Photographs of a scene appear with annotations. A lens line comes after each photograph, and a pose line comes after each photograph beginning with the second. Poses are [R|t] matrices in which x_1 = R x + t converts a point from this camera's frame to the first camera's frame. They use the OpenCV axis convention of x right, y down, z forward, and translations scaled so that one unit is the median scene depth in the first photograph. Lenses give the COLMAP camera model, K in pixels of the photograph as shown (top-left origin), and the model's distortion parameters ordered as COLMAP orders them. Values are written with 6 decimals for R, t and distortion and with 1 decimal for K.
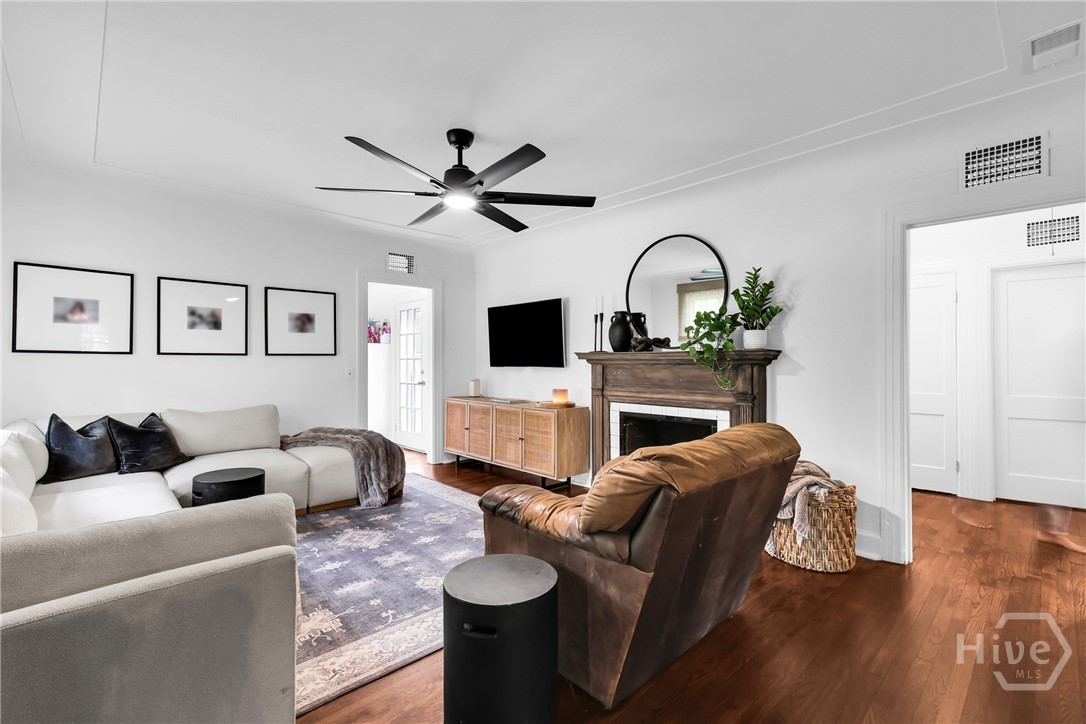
lens RADIAL K [[472.7, 0, 541.3], [0, 472.7, 360.5], [0, 0, 1]] dist [0.002873, 0.000273]
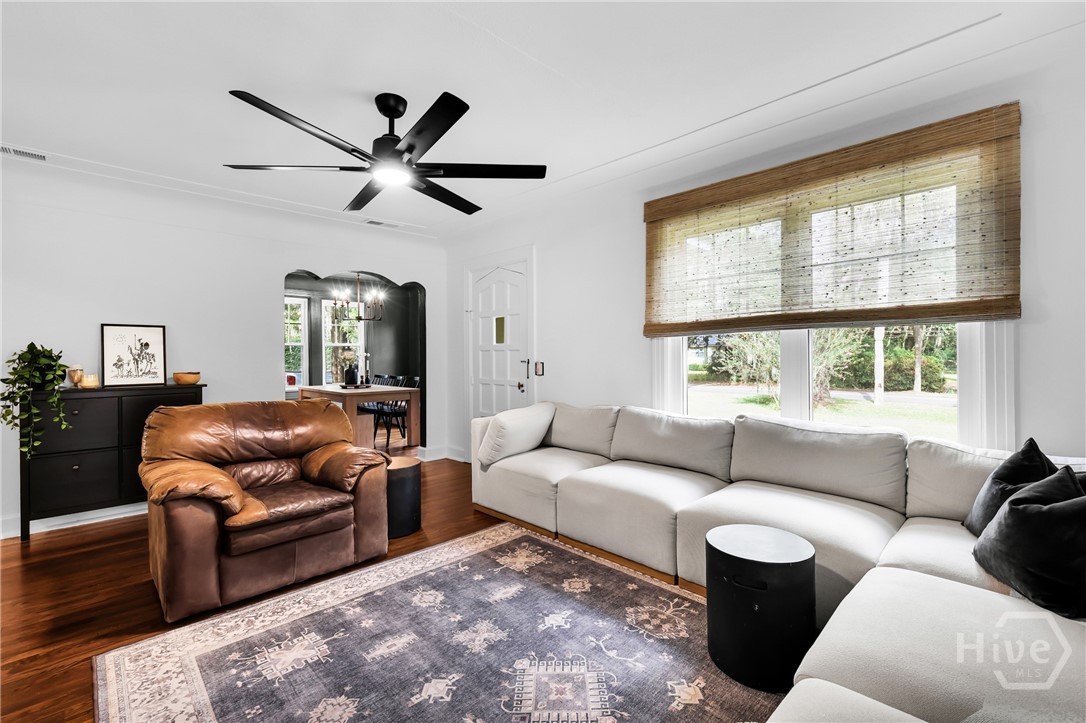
lens RADIAL K [[433.1, 0, 545.0], [0, 433.1, 357.3], [0, 0, 1]] dist [-0.000349, -0.000055]
pose [[-0.999280, 0.004941, -0.037610, -0.344708], [0.004810, 0.999982, 0.003585, -0.002363], [0.037627, 0.003402, -0.999286, 1.473853]]
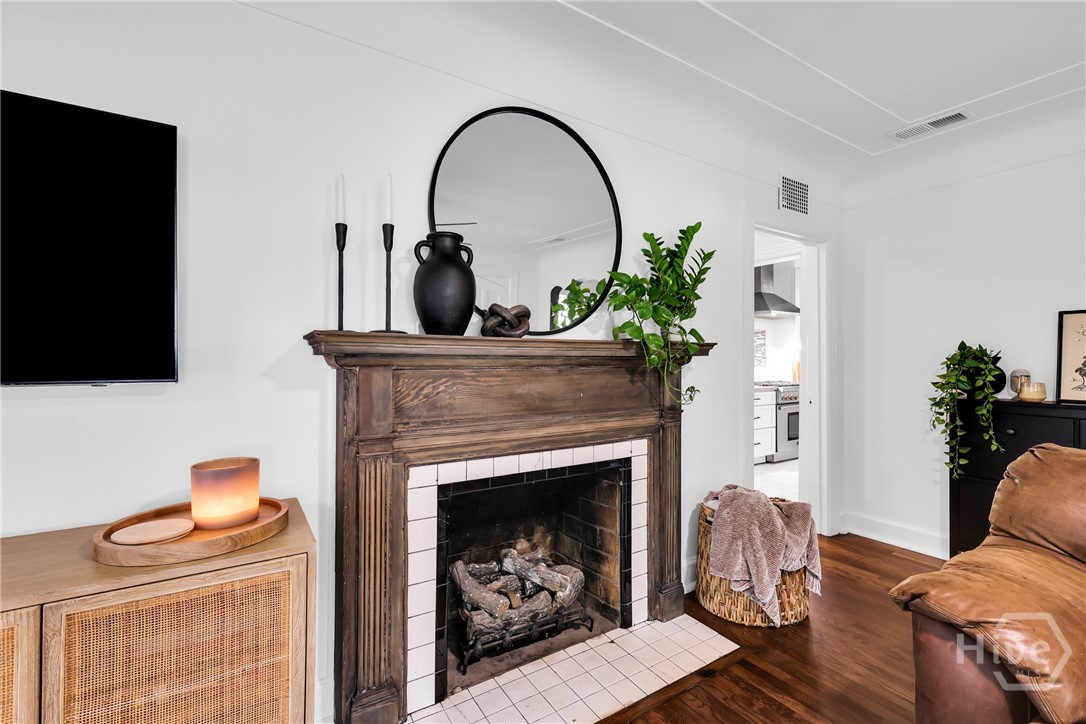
lens RADIAL K [[472.7, 0, 544.2], [0, 472.7, 355.5], [0, 0, 1]] dist [0.002873, 0.000273]
pose [[0.192997, 0.006057, 0.981181, -0.269667], [-0.006923, 0.999964, -0.004811, -0.000772], [-0.981175, -0.005865, 0.193032, 1.077554]]
